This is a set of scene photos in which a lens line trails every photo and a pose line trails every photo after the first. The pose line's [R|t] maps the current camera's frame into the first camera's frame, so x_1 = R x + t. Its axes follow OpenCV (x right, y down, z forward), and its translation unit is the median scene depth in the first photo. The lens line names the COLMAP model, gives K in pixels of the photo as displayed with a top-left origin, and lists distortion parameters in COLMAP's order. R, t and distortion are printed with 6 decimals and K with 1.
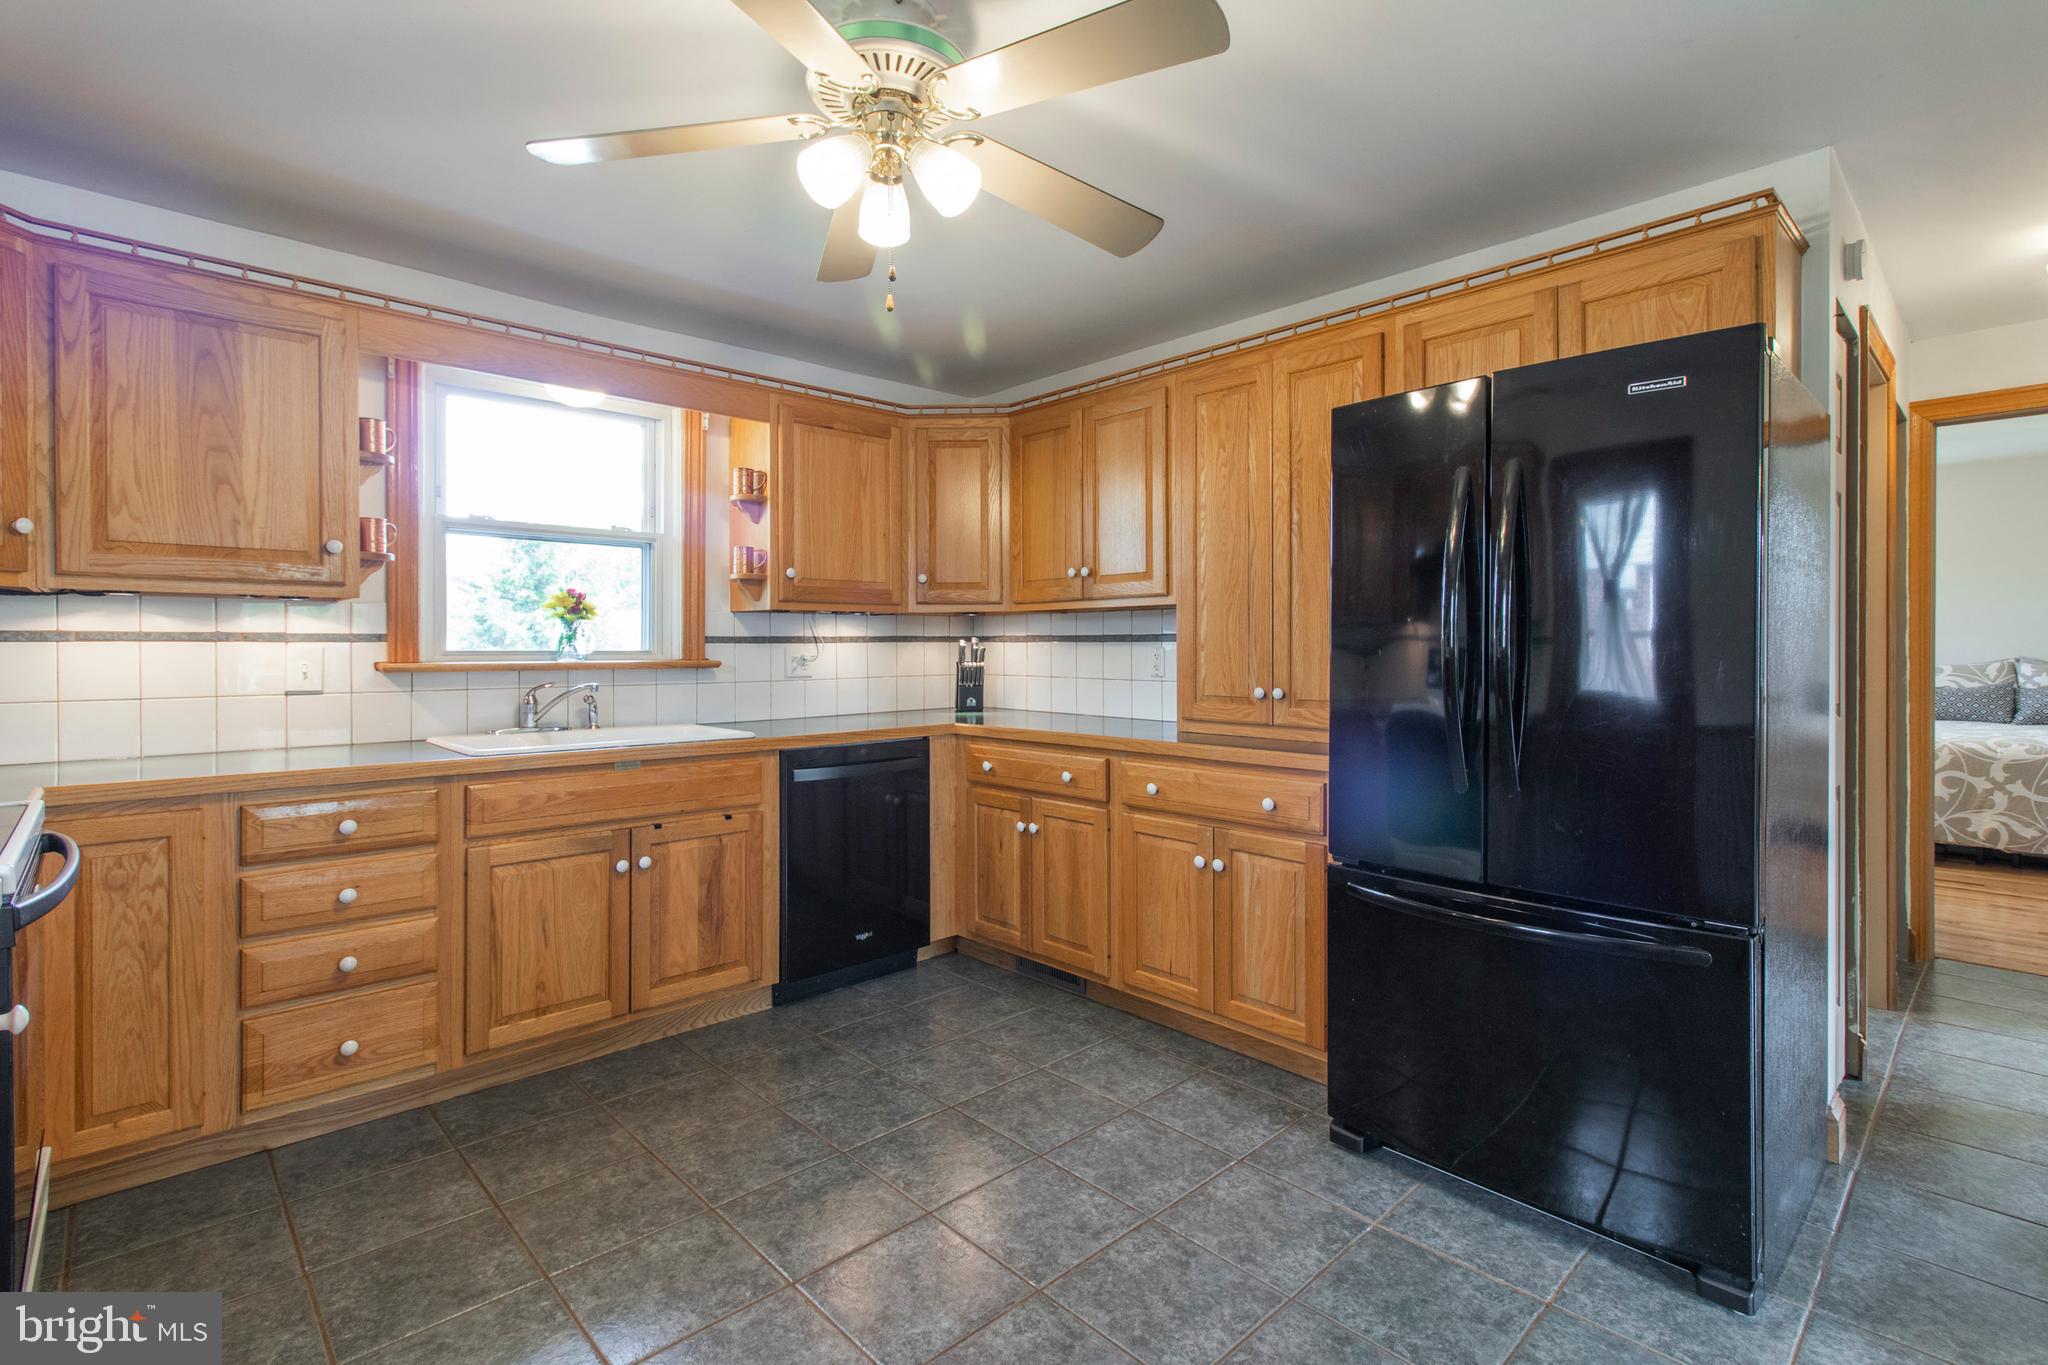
lens RADIAL K [[970.7, 0, 1017.6], [0, 970.7, 651.2], [0, 0, 1]] dist [-0.000557, 0.000073]
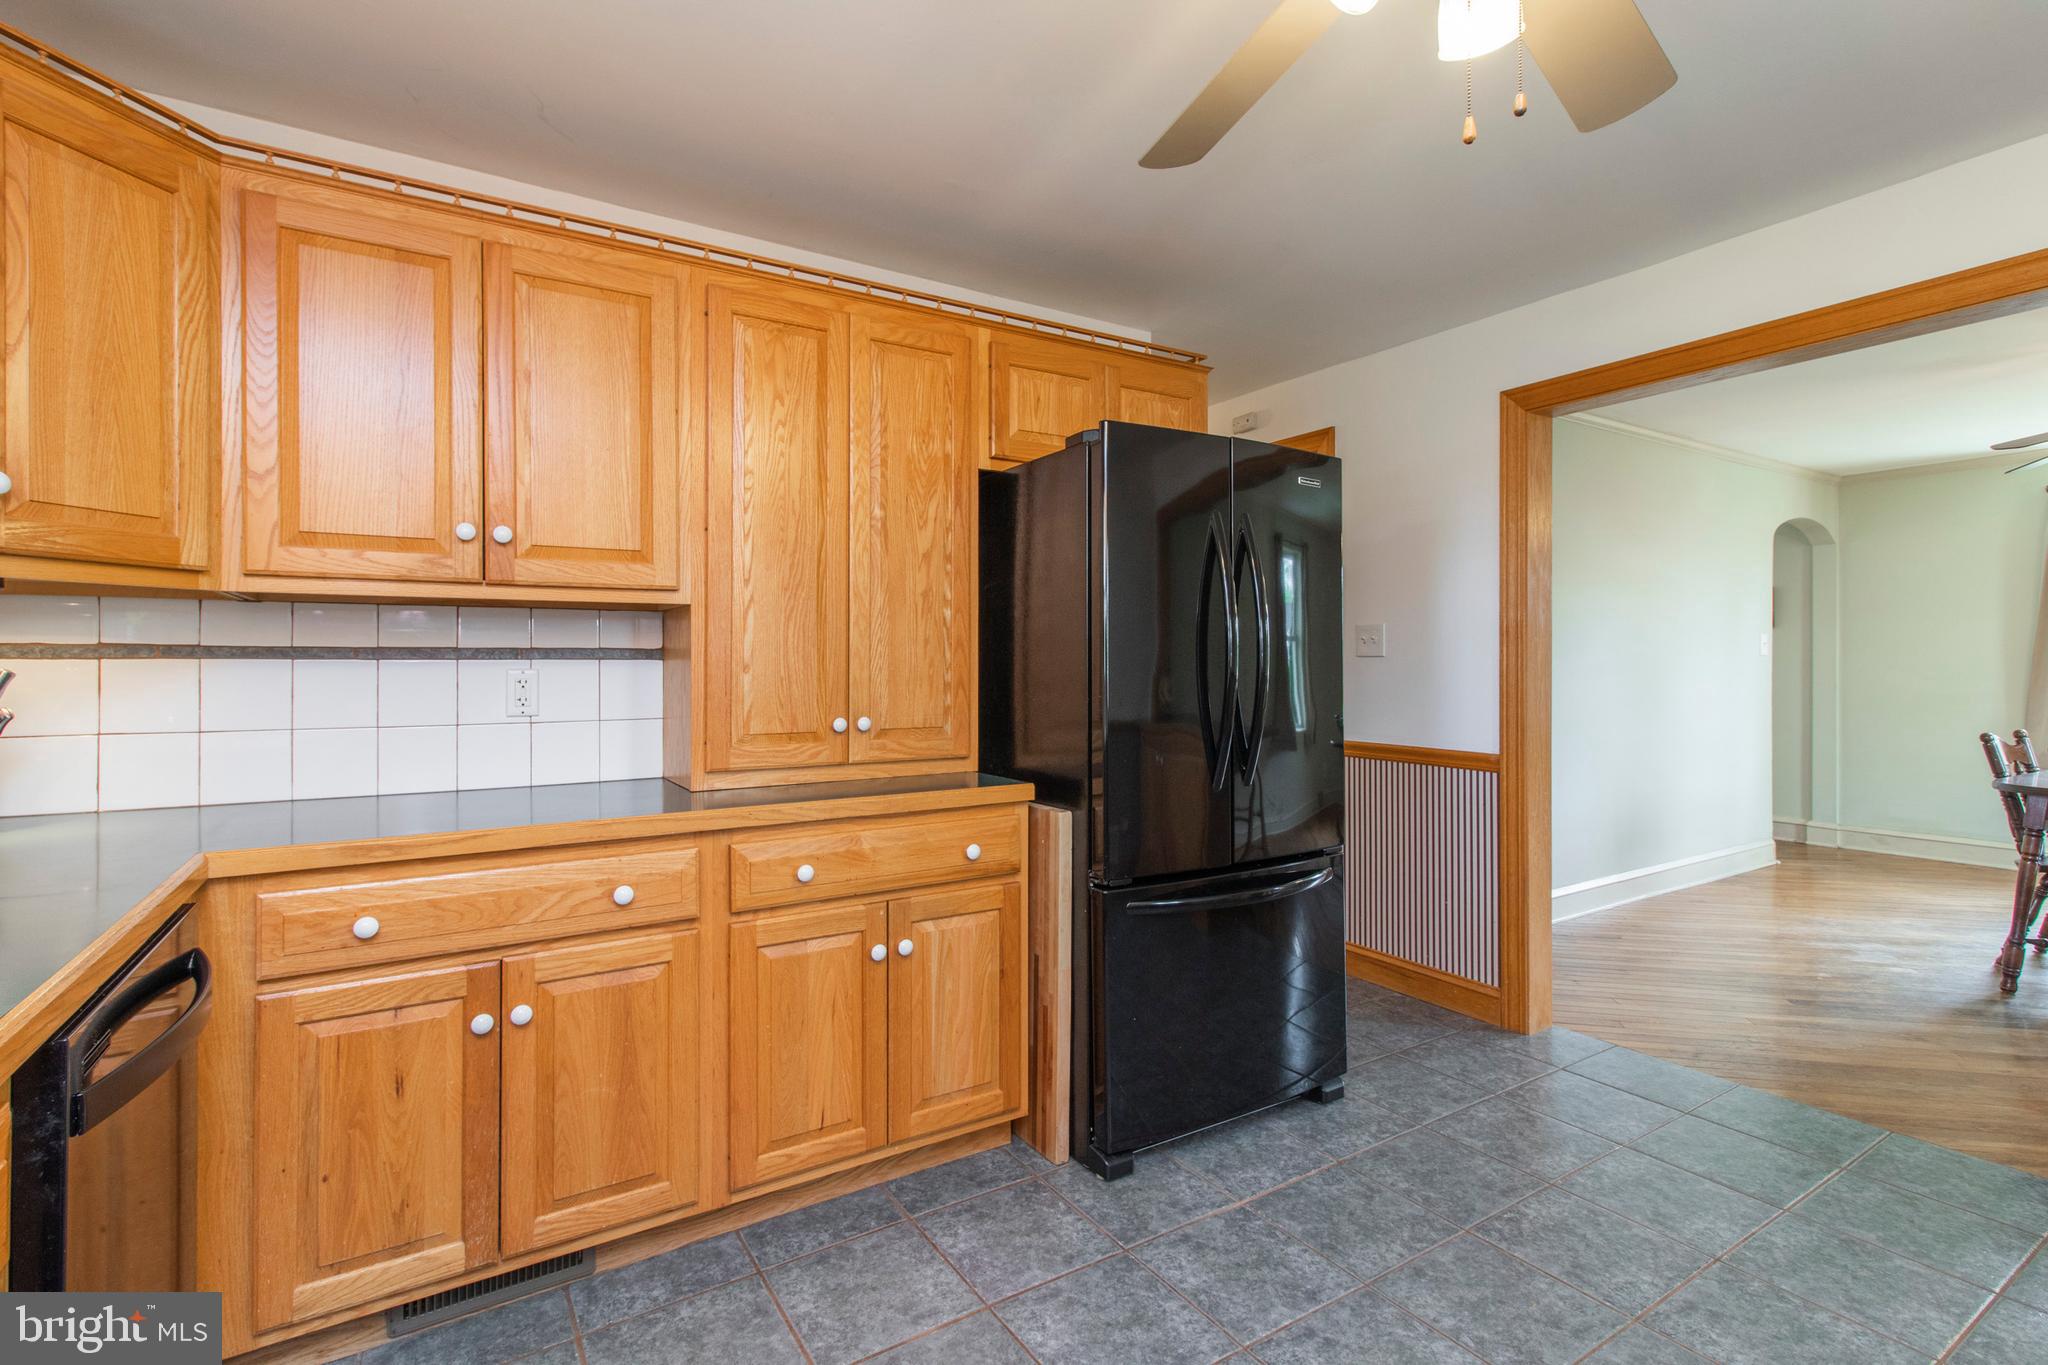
lens RADIAL K [[951.8, 0, 1029.4], [0, 951.8, 650.2], [0, 0, 1]] dist [0.000467, 0.000018]
pose [[0.184279, 0.008069, 0.982841, -0.503868], [0.005200, 0.999944, -0.009184, -0.009989], [-0.982860, 0.006803, 0.184227, 0.725429]]
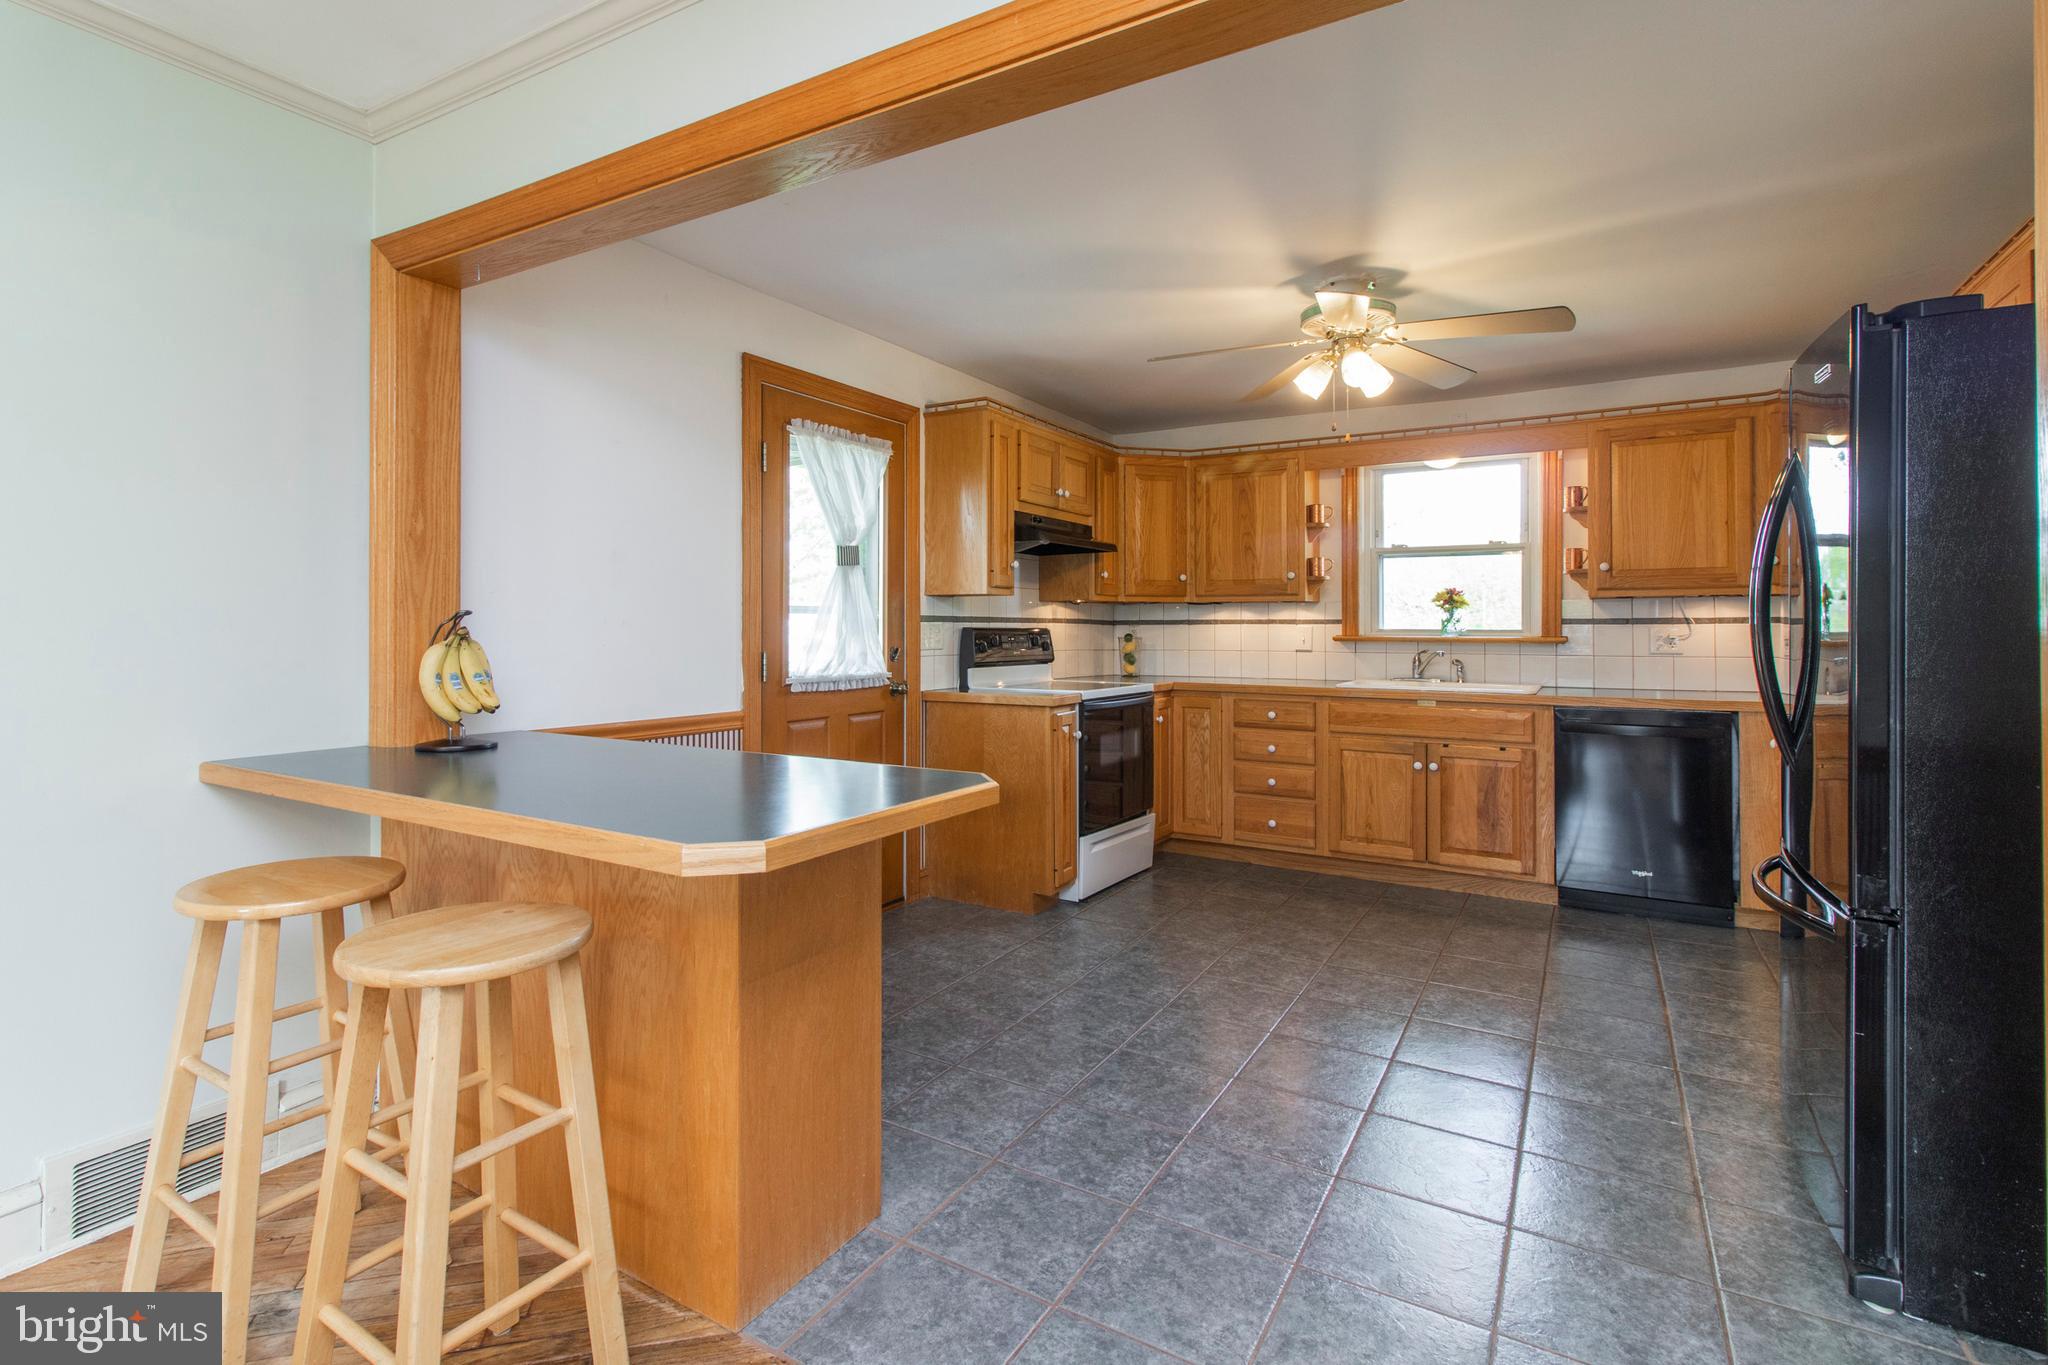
lens RADIAL K [[973.1, 0, 959.3], [0, 973.1, 618.9], [0, 0, 1]] dist [0.000900, -0.000358]
pose [[0.223739, -0.005113, -0.974636, 0.922824], [-0.004252, 0.999972, -0.006222, -0.004546], [0.974640, 0.005536, 0.223711, -0.079489]]
